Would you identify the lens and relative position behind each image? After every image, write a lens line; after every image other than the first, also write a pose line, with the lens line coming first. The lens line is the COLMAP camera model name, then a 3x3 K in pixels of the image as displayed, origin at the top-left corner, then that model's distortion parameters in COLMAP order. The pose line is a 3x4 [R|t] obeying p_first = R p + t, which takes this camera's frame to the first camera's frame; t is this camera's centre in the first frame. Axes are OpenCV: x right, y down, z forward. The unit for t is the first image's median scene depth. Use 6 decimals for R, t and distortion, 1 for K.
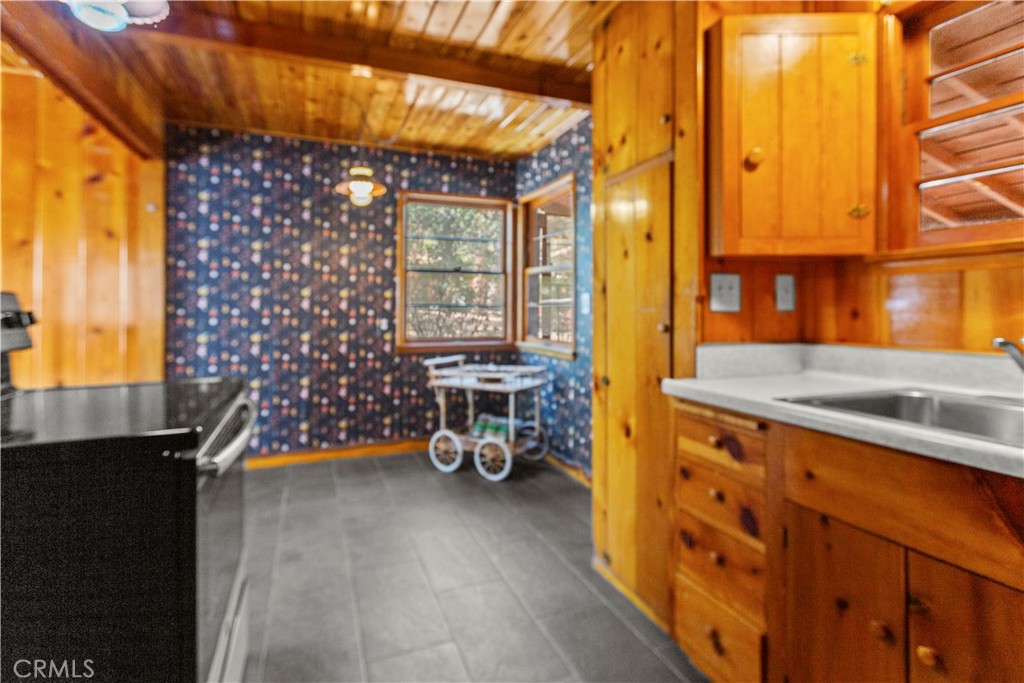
lens RADIAL K [[515.6, 0, 517.7], [0, 515.6, 315.4], [0, 0, 1]] dist [-0.001341, -0.001521]
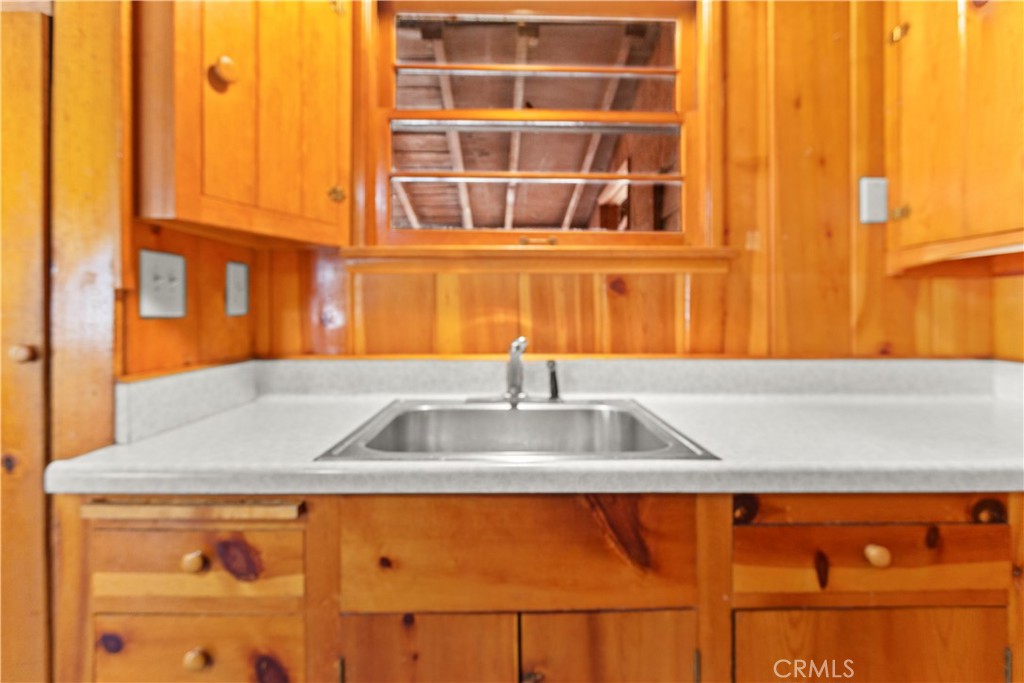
lens RADIAL K [[515.6, 0, 517.7], [0, 515.6, 315.4], [0, 0, 1]] dist [-0.001341, -0.001521]
pose [[0.360143, -0.003056, 0.932892, 0.004196], [0.008589, 0.999963, -0.000040, -0.007105], [-0.932857, 0.008027, 0.360156, 0.441569]]
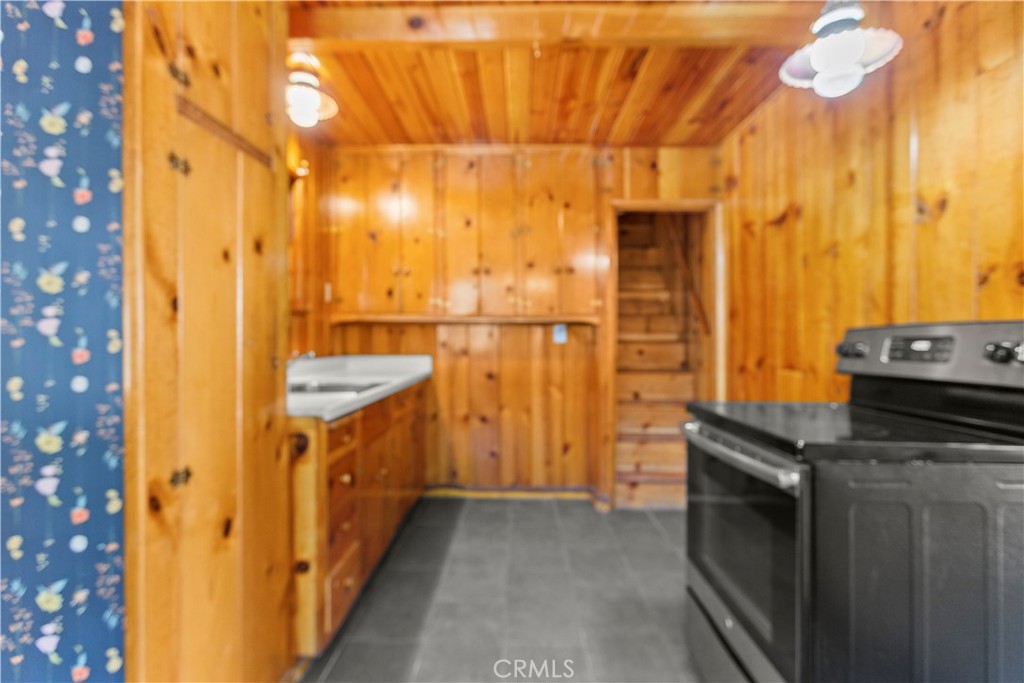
lens RADIAL K [[510.0, 0, 514.5], [0, 510.0, 337.0], [0, 0, 1]] dist [0.003054, -0.000028]
pose [[-0.922063, -0.000930, 0.387039, -0.462684], [0.001594, 0.999980, 0.006200, -0.024967], [-0.387037, 0.006334, -0.922043, 1.797465]]
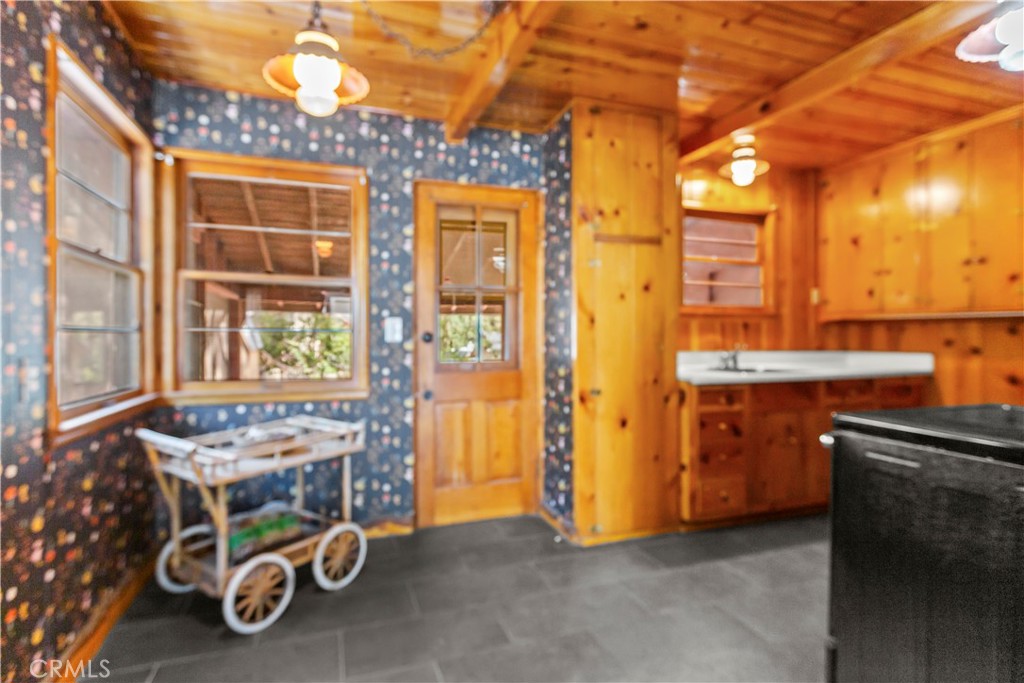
lens RADIAL K [[486.7, 0, 511.2], [0, 486.7, 336.6], [0, 0, 1]] dist [-0.000801, -0.000173]
pose [[0.058062, -0.007822, 0.998282, -1.389361], [0.006220, 0.999953, 0.007474, -0.027713], [-0.998294, 0.005776, 0.058108, 1.514578]]
